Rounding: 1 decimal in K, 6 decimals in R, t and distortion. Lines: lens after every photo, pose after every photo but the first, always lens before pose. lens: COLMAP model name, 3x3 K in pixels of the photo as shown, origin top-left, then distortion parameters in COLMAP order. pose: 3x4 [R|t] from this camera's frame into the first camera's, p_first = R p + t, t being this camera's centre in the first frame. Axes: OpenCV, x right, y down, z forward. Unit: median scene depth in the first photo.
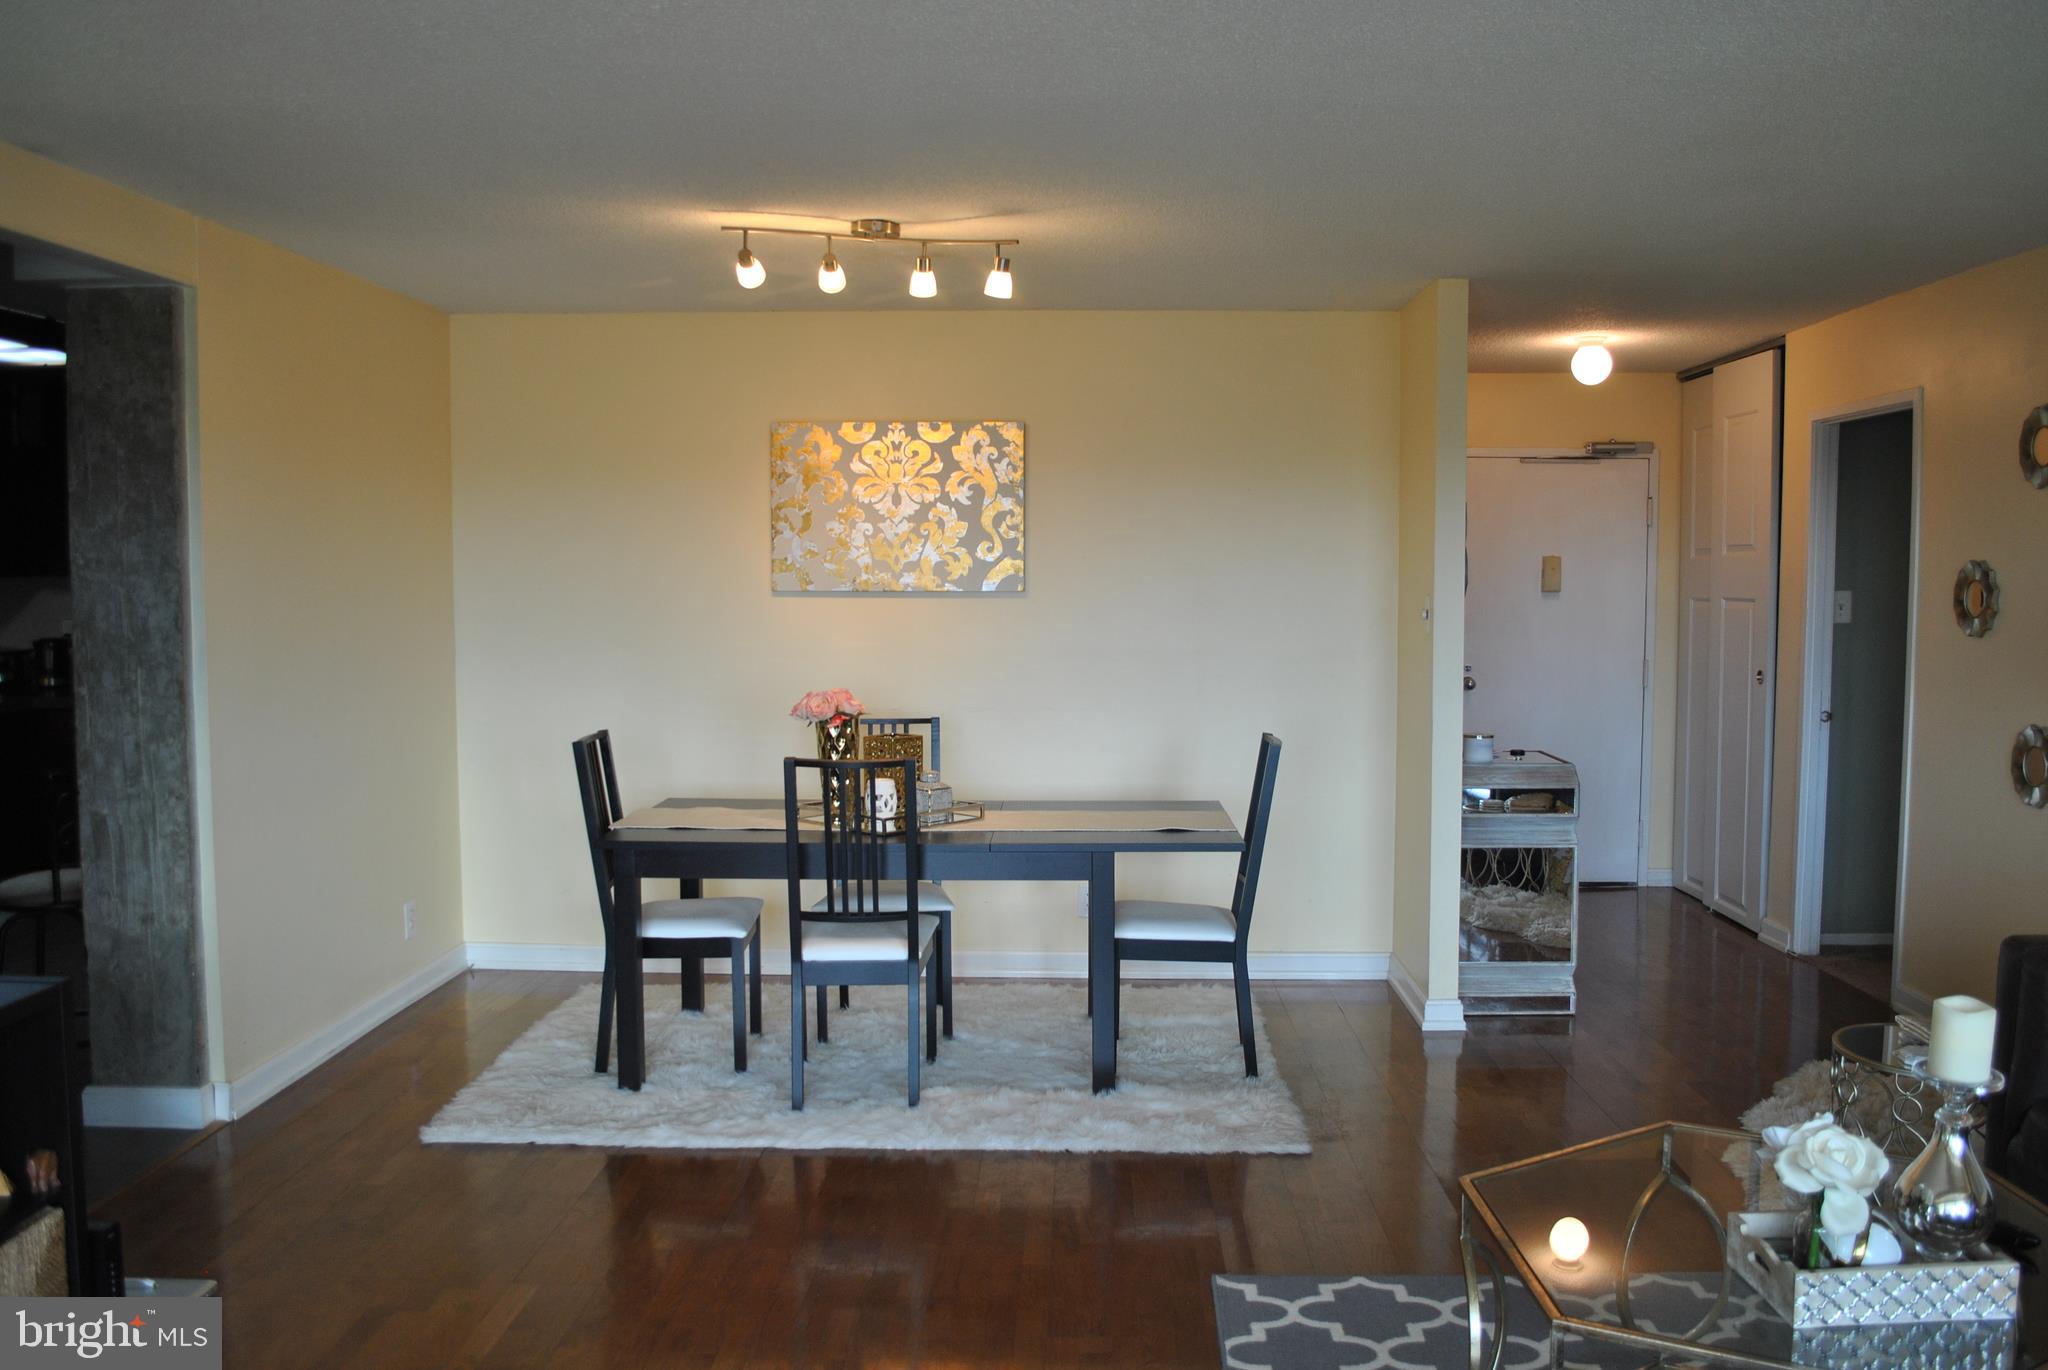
lens RADIAL K [[1617.5, 0, 1045.8], [0, 1617.5, 675.4], [0, 0, 1]] dist [-0.086915, 0.014711]
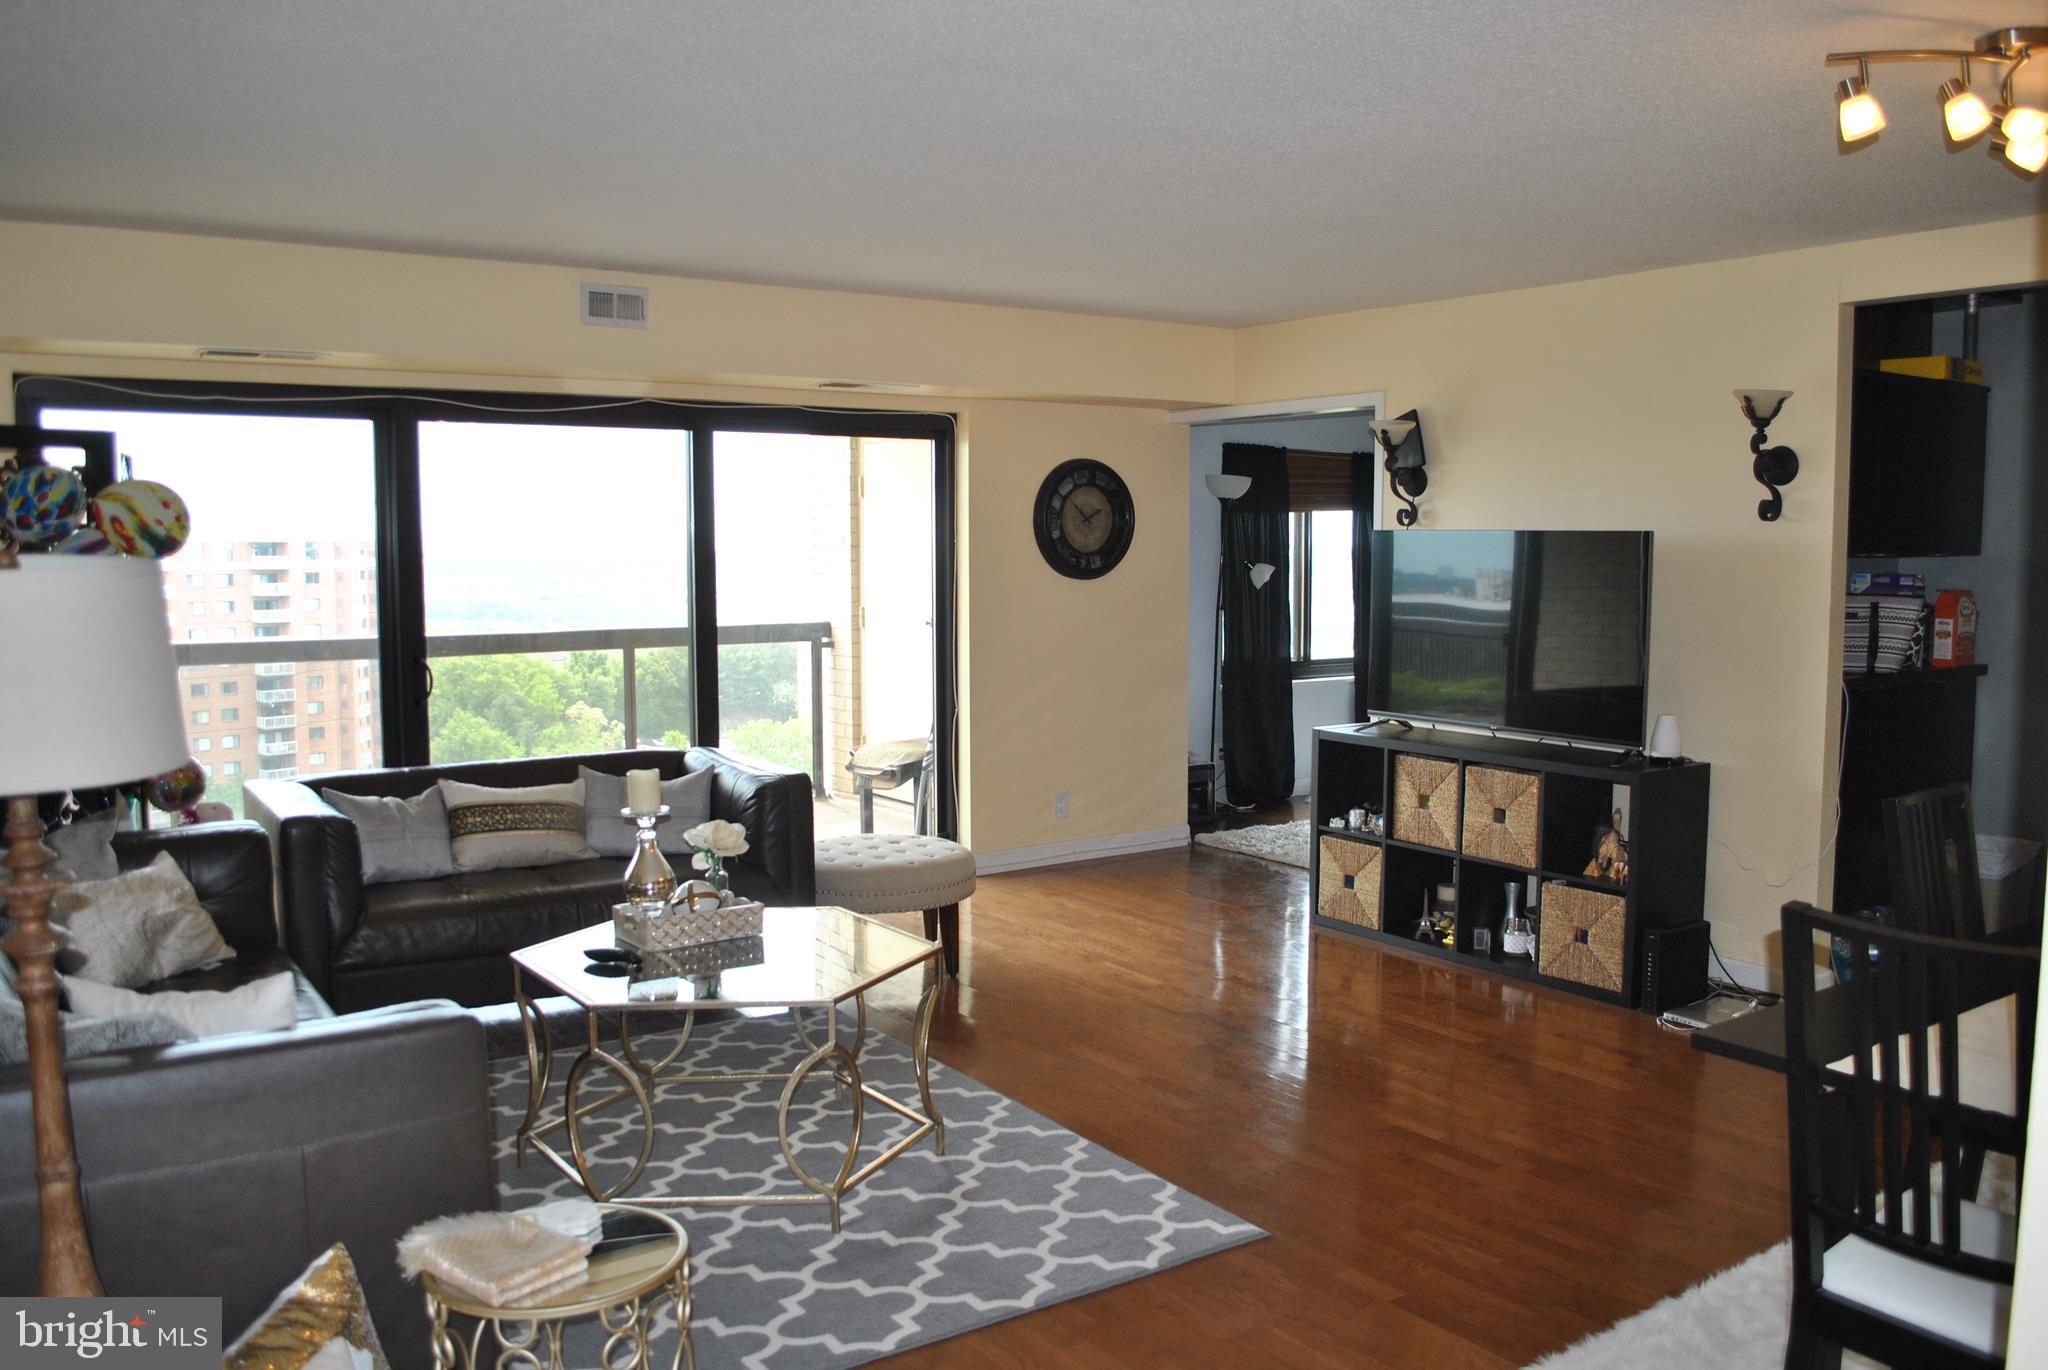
lens RADIAL K [[1617.5, 0, 1045.8], [0, 1617.5, 675.4], [0, 0, 1]] dist [-0.086915, 0.014711]
pose [[-0.800098, 0.048132, -0.597935, 0.636294], [-0.040121, 0.990250, 0.133398, -0.082266], [0.598526, 0.130721, -0.790366, 1.317431]]
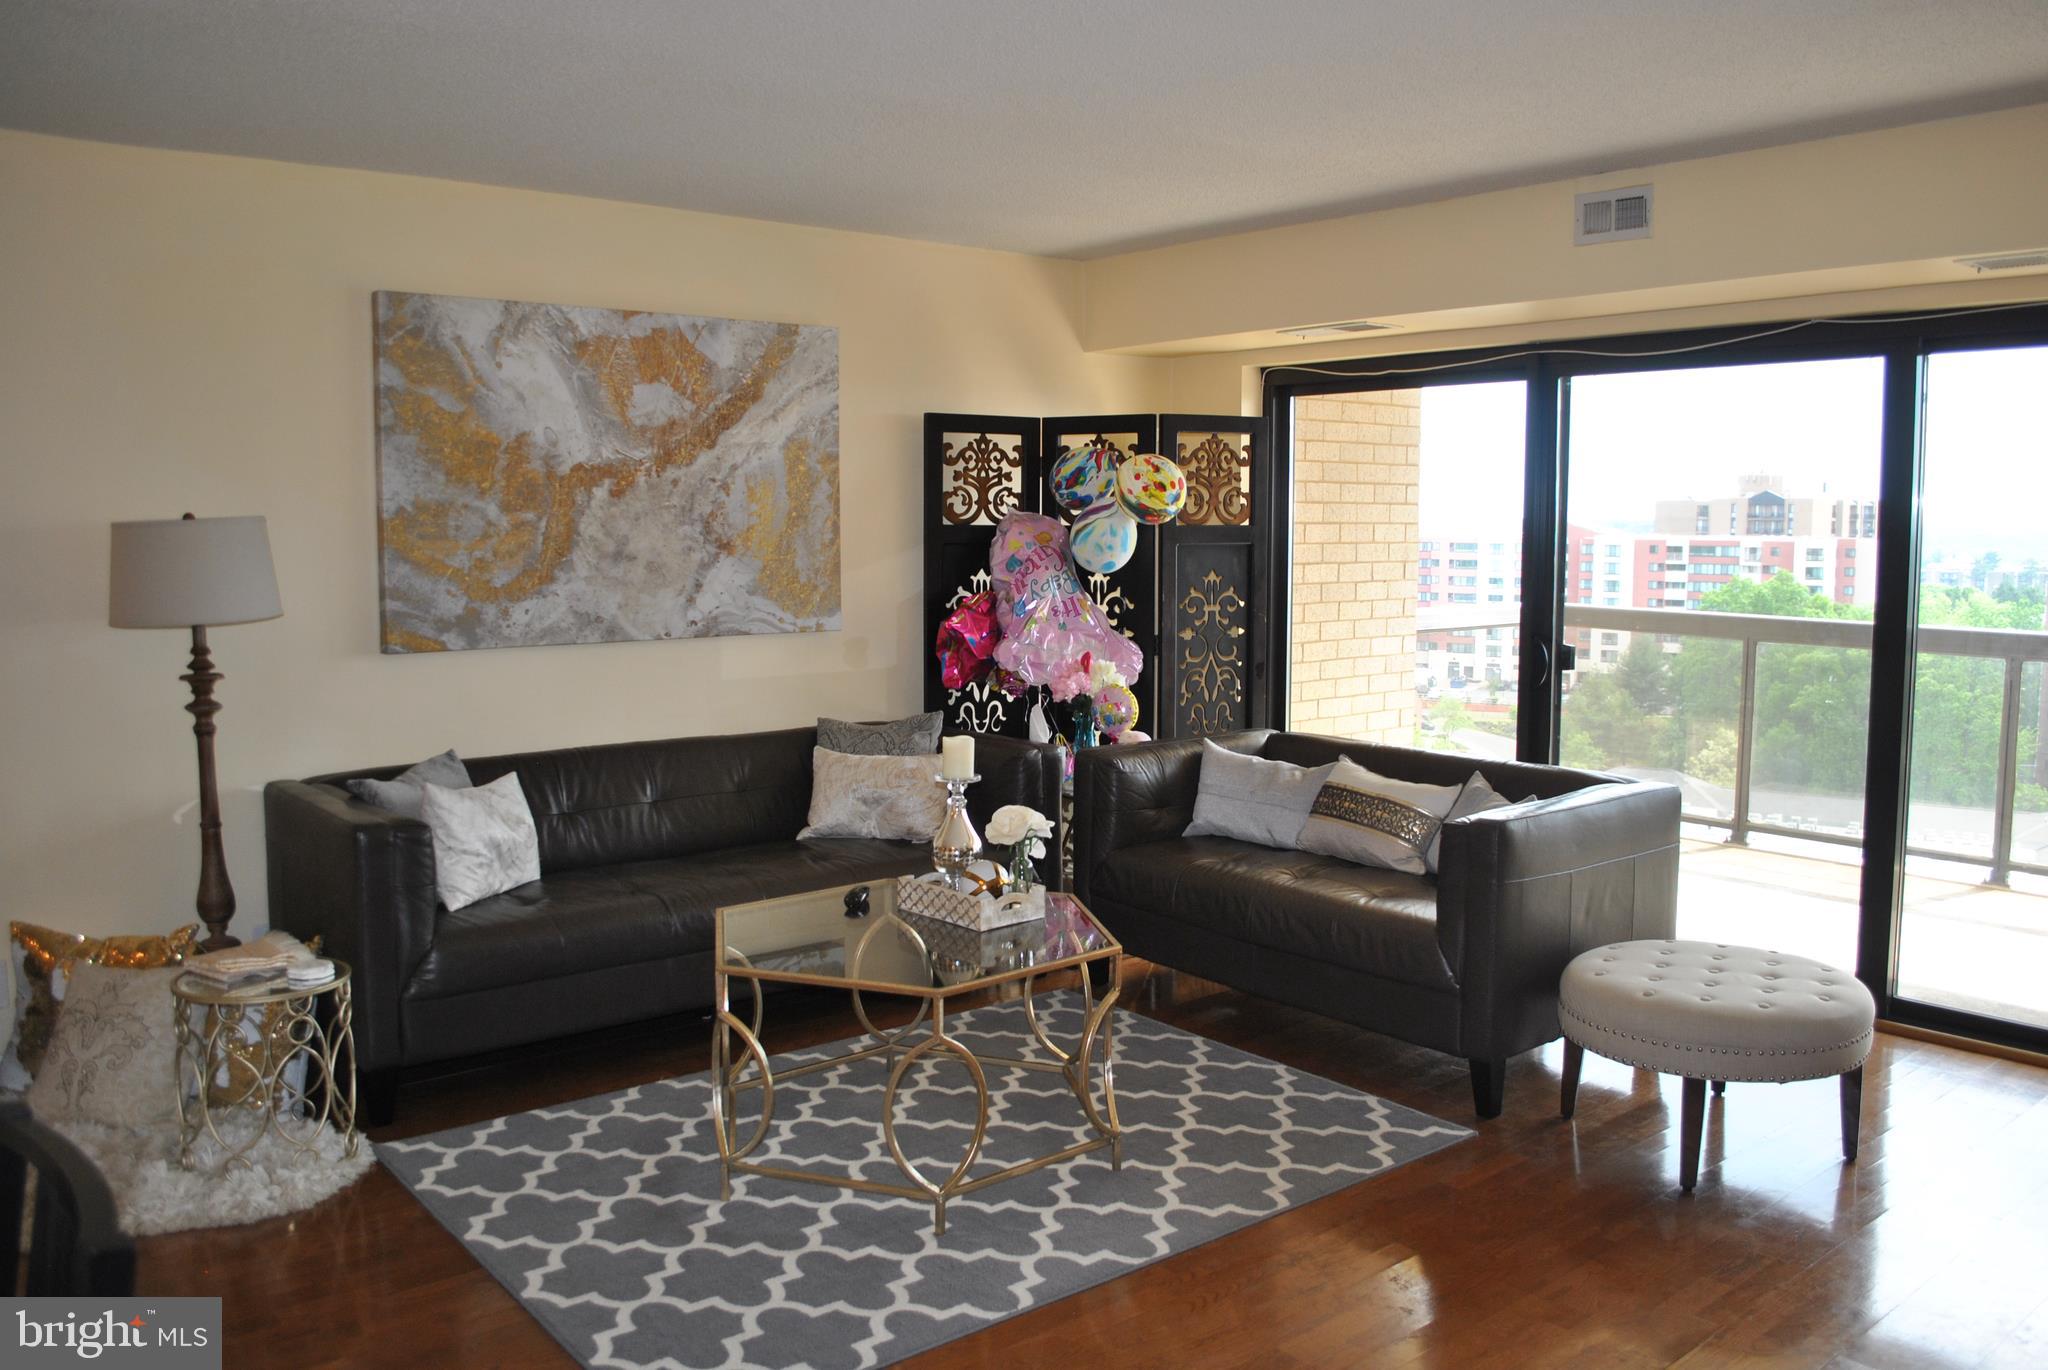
lens RADIAL K [[1617.5, 0, 1045.8], [0, 1617.5, 675.4], [0, 0, 1]] dist [-0.086915, 0.014711]
pose [[-0.666230, -0.075185, 0.741946, -0.420983], [0.047233, 0.988653, 0.142599, -0.061125], [-0.744249, 0.130048, -0.655119, 1.029483]]
